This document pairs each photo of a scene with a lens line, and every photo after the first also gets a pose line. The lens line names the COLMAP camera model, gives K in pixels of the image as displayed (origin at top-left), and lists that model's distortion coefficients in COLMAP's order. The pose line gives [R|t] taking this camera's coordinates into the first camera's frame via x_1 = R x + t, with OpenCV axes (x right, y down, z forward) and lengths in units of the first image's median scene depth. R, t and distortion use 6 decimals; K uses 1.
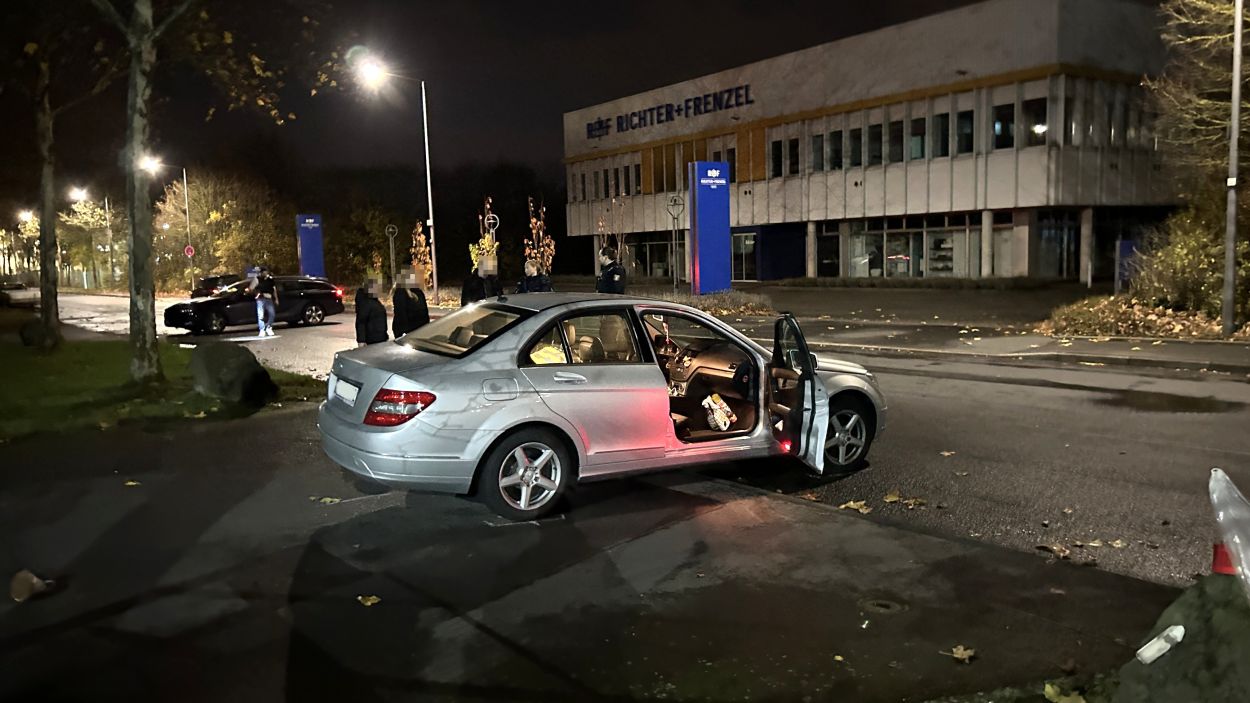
lens RADIAL K [[951.4, 0, 614.8], [0, 951.4, 351.1], [0, 0, 1]] dist [0.026796, -0.007750]
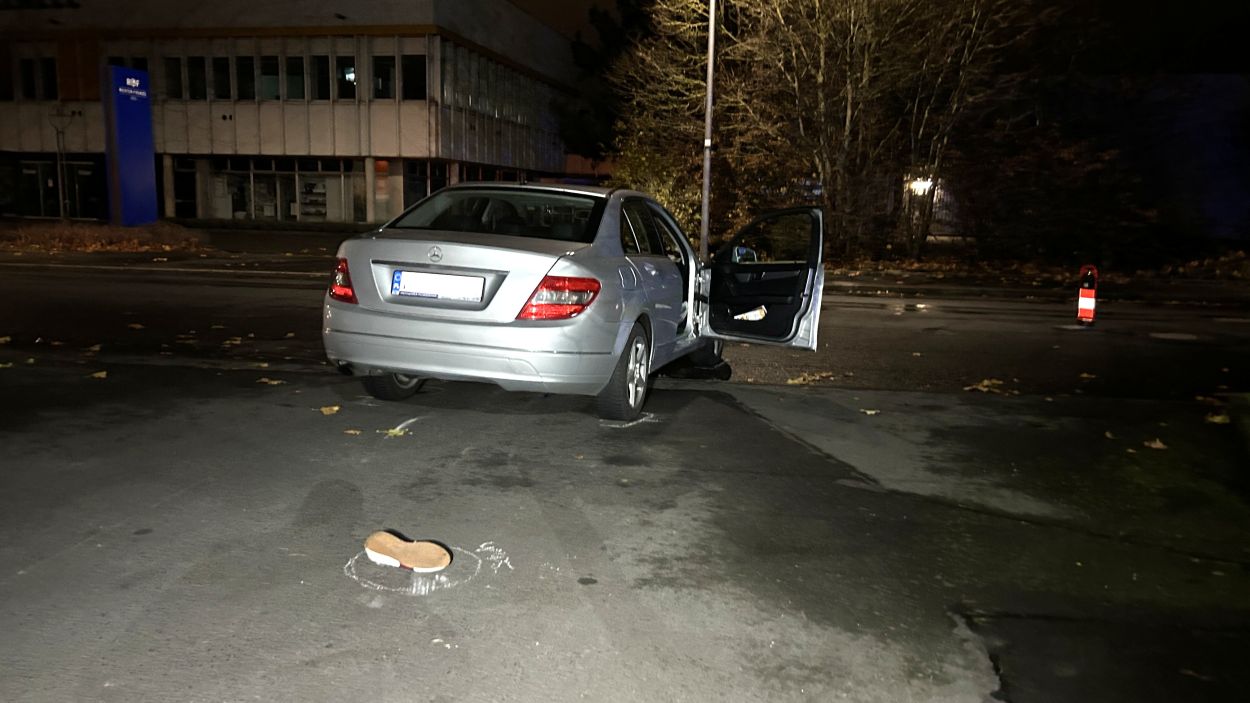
lens RADIAL K [[951.4, 0, 614.8], [0, 951.4, 351.1], [0, 0, 1]] dist [0.026796, -0.007750]
pose [[0.738012, -0.055567, 0.672495, -0.107311], [0.023761, 0.998126, 0.056396, 0.008646], [-0.674369, -0.025642, 0.737949, 0.048836]]
